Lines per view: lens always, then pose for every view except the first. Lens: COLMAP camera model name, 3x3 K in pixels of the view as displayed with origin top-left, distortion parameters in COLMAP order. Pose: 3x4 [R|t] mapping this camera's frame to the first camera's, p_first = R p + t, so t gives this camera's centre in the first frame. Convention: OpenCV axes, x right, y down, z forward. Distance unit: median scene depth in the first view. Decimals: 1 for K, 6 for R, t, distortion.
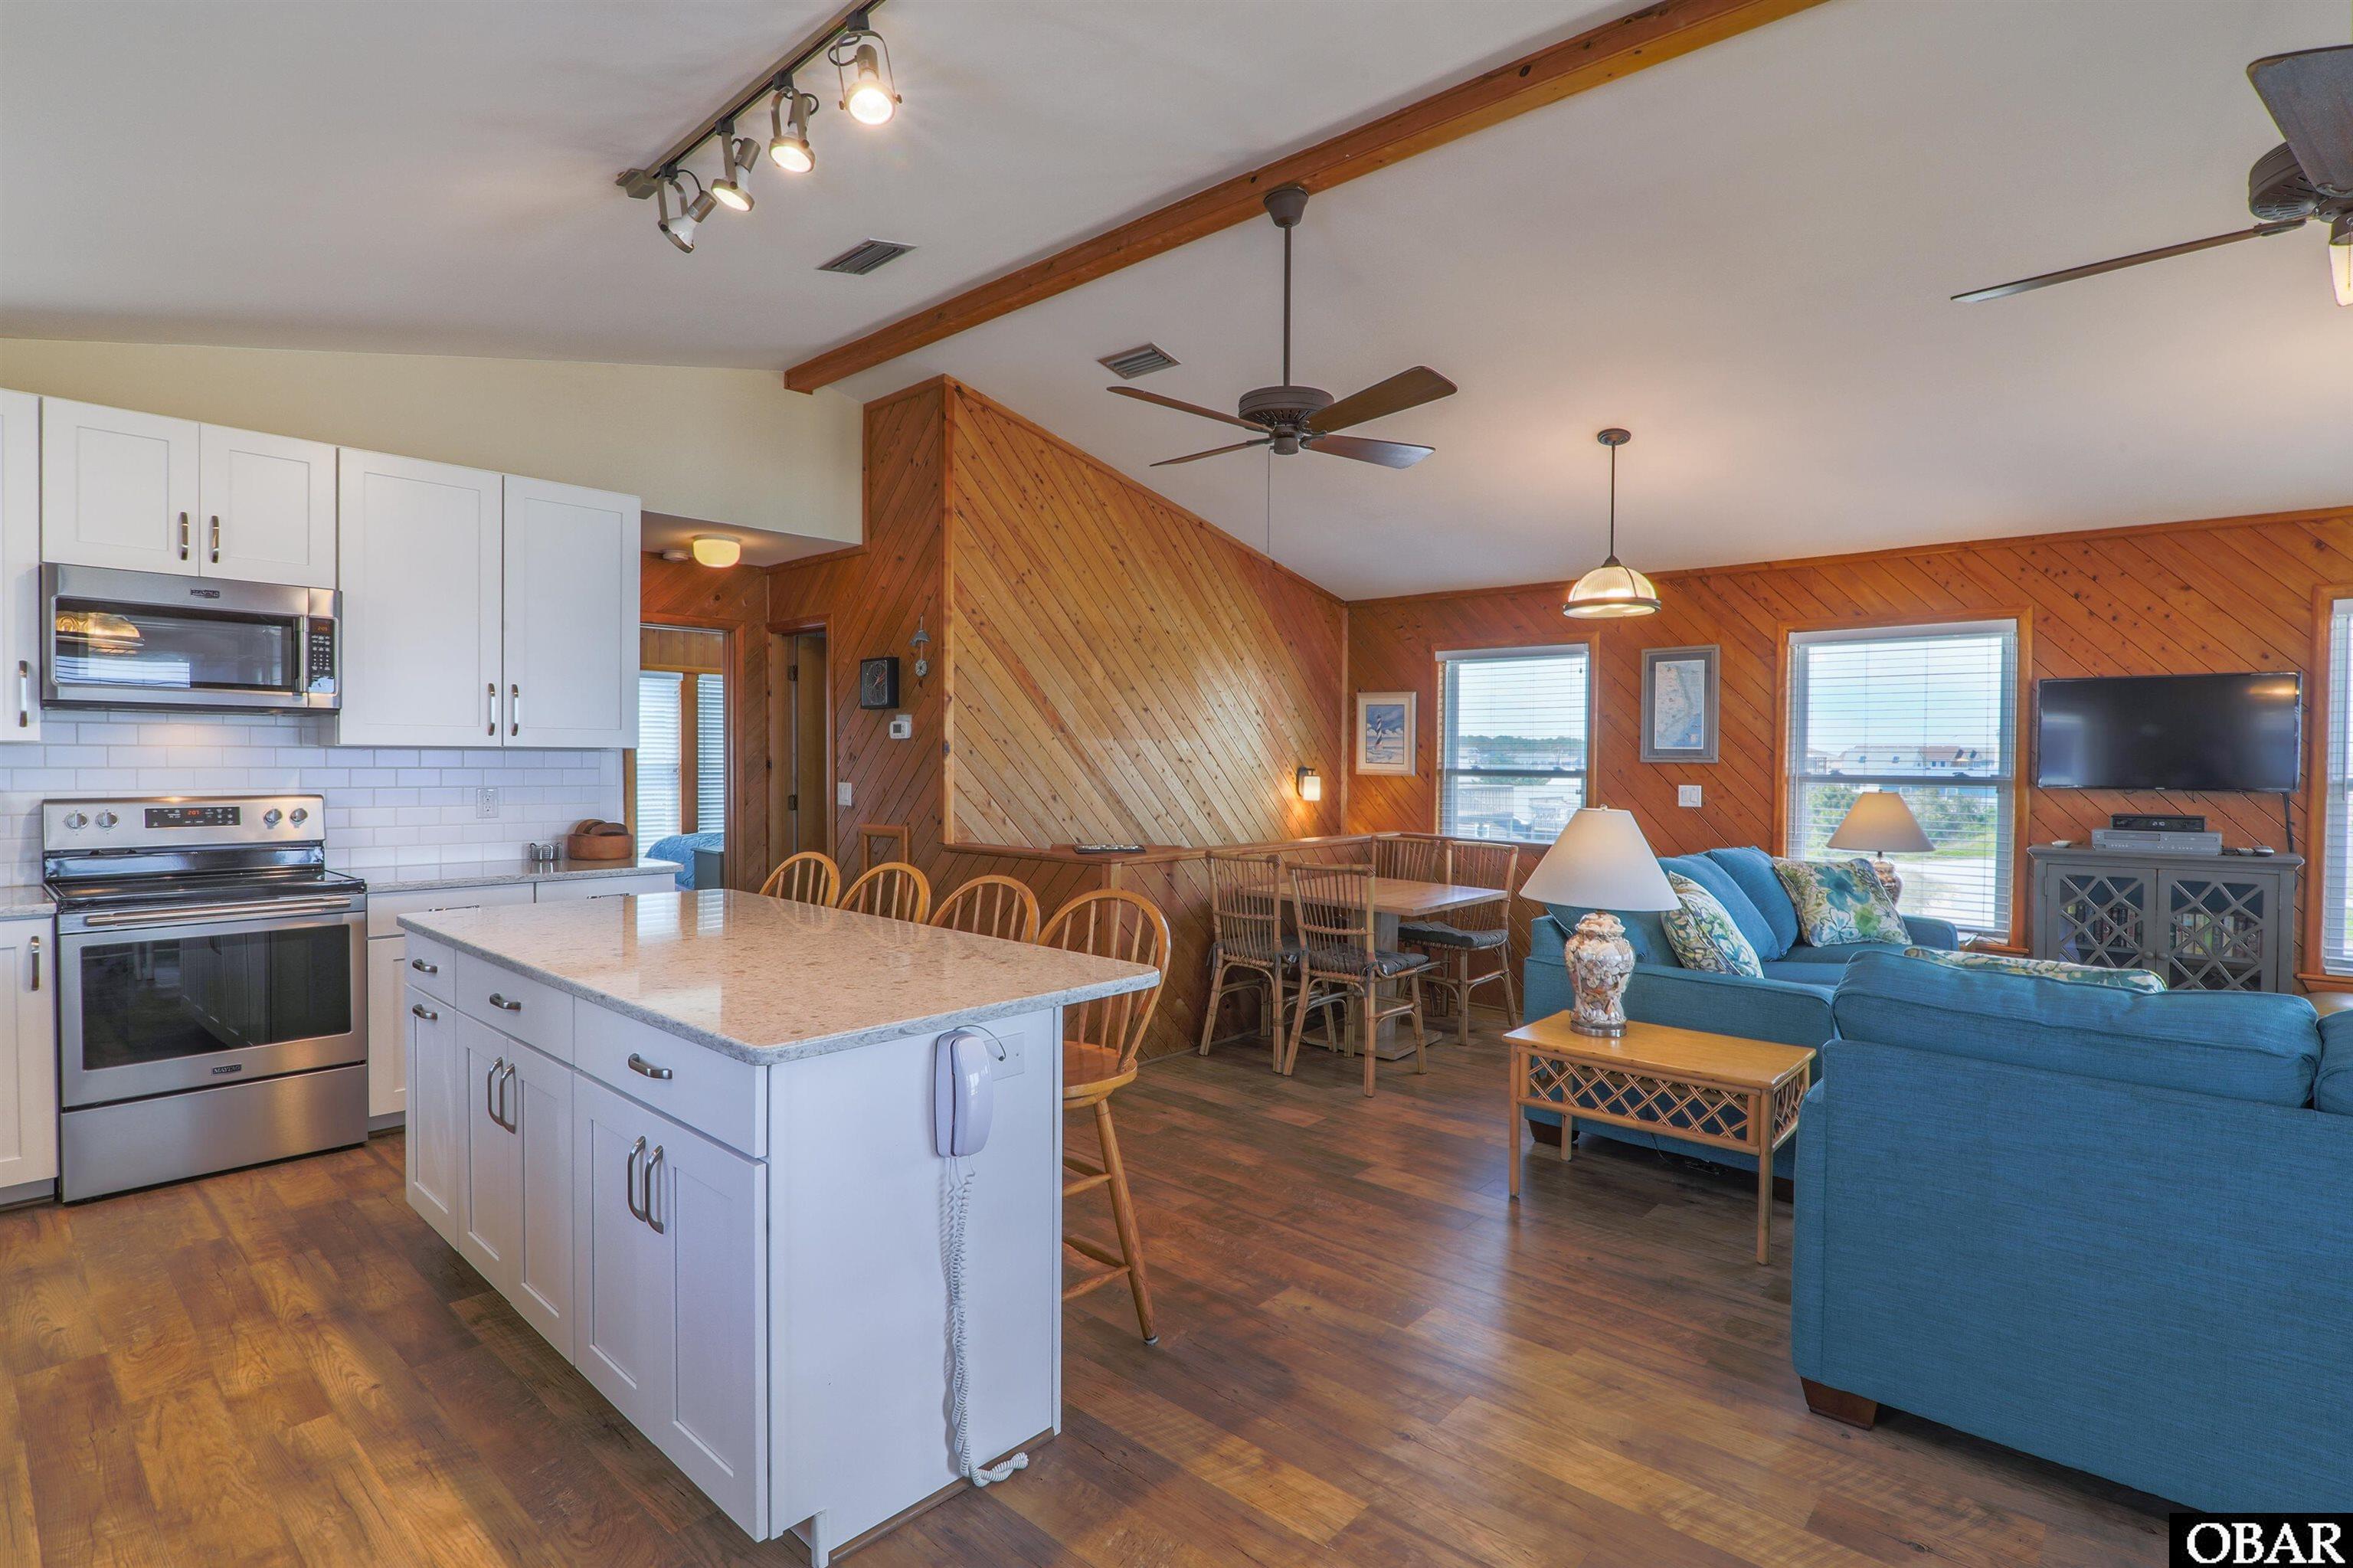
lens RADIAL K [[1135.2, 0, 1183.4], [0, 1135.2, 779.1], [0, 0, 1]] dist [-0.019519, 0.001280]
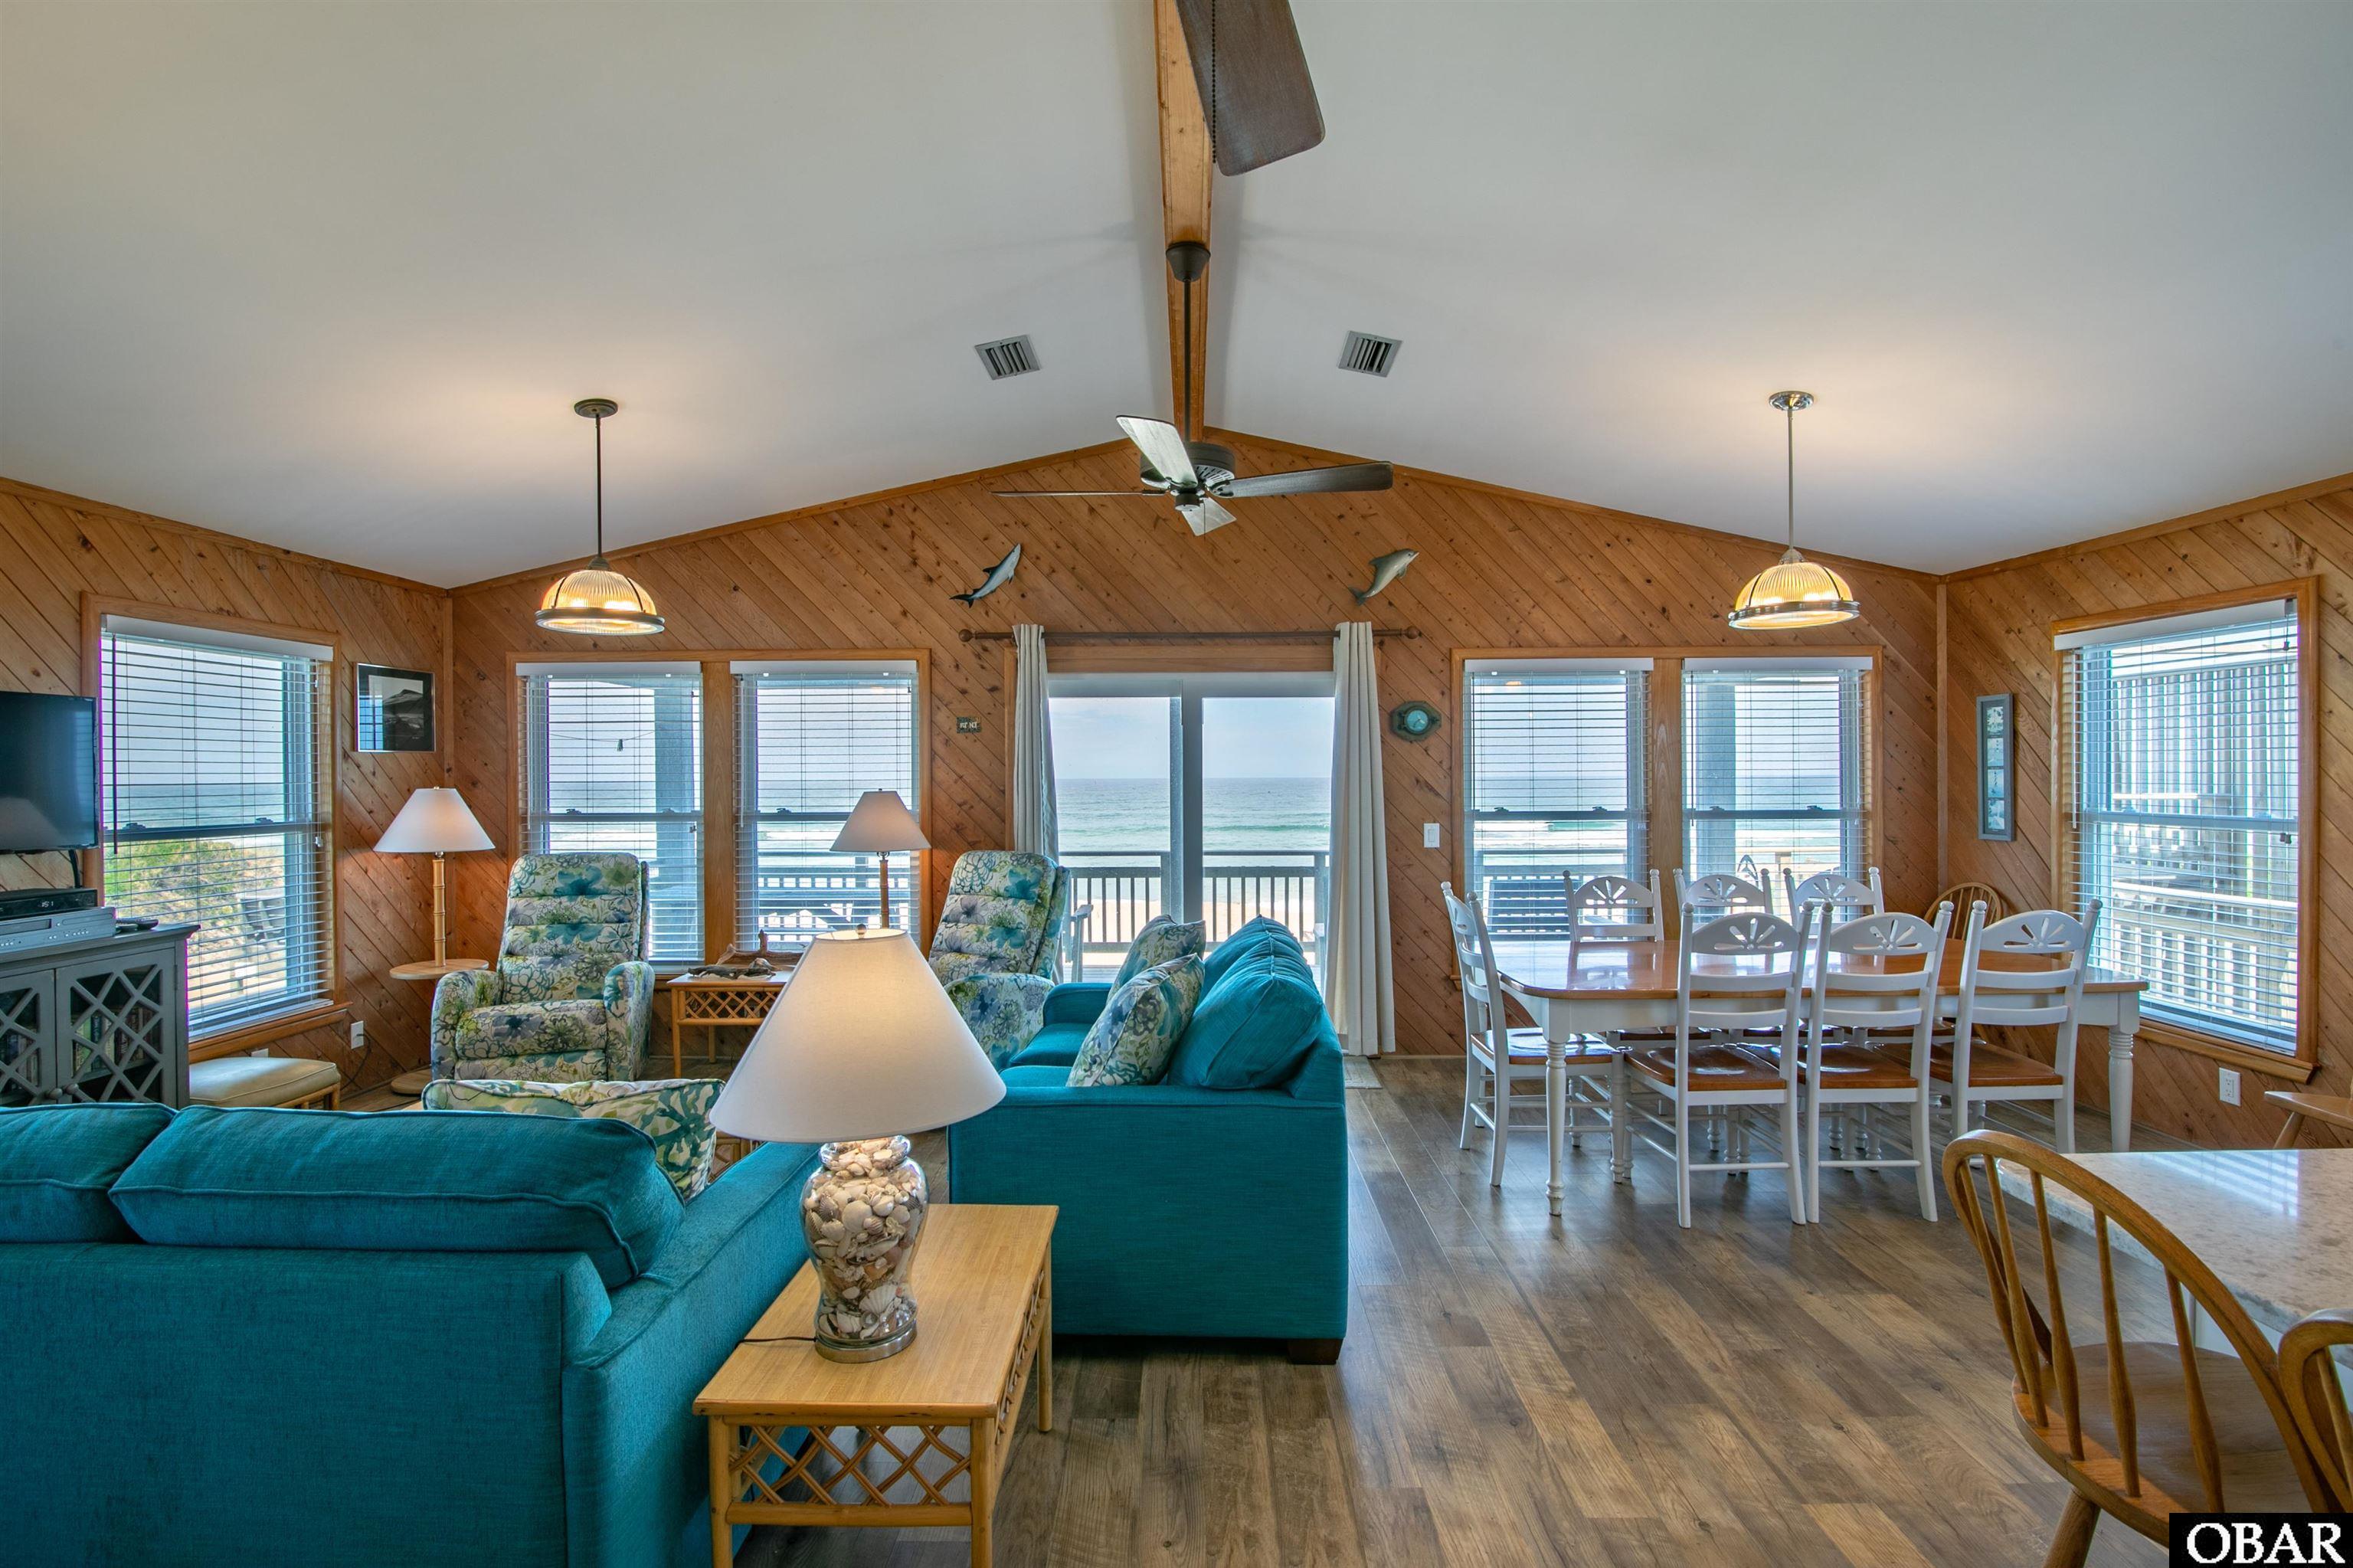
lens RADIAL K [[1074.4, 0, 1182.8], [0, 1074.4, 779.6], [0, 0, 1]] dist [-0.020840, 0.002143]
pose [[-0.658946, -0.006626, 0.752161, -0.081253], [0.016085, 0.999608, 0.022898, -0.037988], [-0.752018, 0.027187, -0.658582, 0.819749]]
